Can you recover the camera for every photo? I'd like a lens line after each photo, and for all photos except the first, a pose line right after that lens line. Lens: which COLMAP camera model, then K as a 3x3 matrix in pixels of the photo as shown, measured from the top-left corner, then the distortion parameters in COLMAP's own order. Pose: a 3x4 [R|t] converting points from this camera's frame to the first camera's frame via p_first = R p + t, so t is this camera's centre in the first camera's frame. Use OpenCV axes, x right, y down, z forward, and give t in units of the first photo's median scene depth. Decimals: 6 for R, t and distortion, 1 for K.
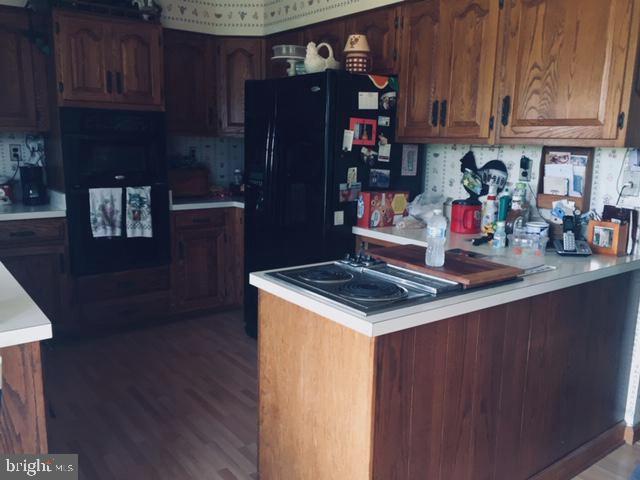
lens RADIAL K [[545.4, 0, 320.0], [0, 545.4, 240.0], [0, 0, 1]] dist [0.069309, -0.101293]
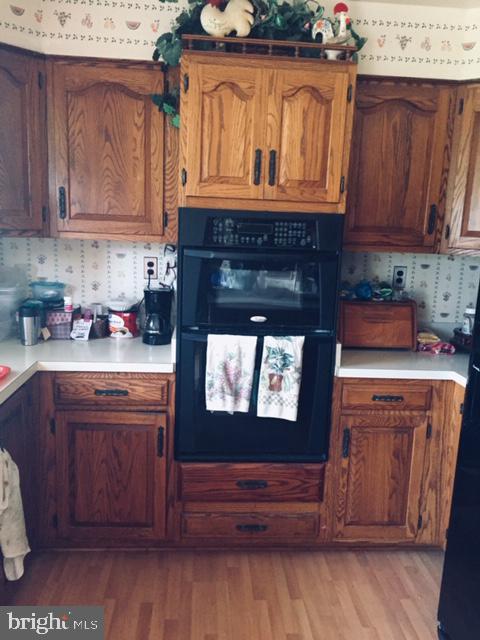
lens RADIAL K [[545.4, 0, 240.0], [0, 545.4, 320.0], [0, 0, 1]] dist [0.069309, -0.101293]
pose [[0.833118, 0.112675, -0.541497, -0.045608], [-0.125714, 0.991981, 0.012995, -0.117641], [0.538619, 0.057247, 0.840602, 0.465883]]
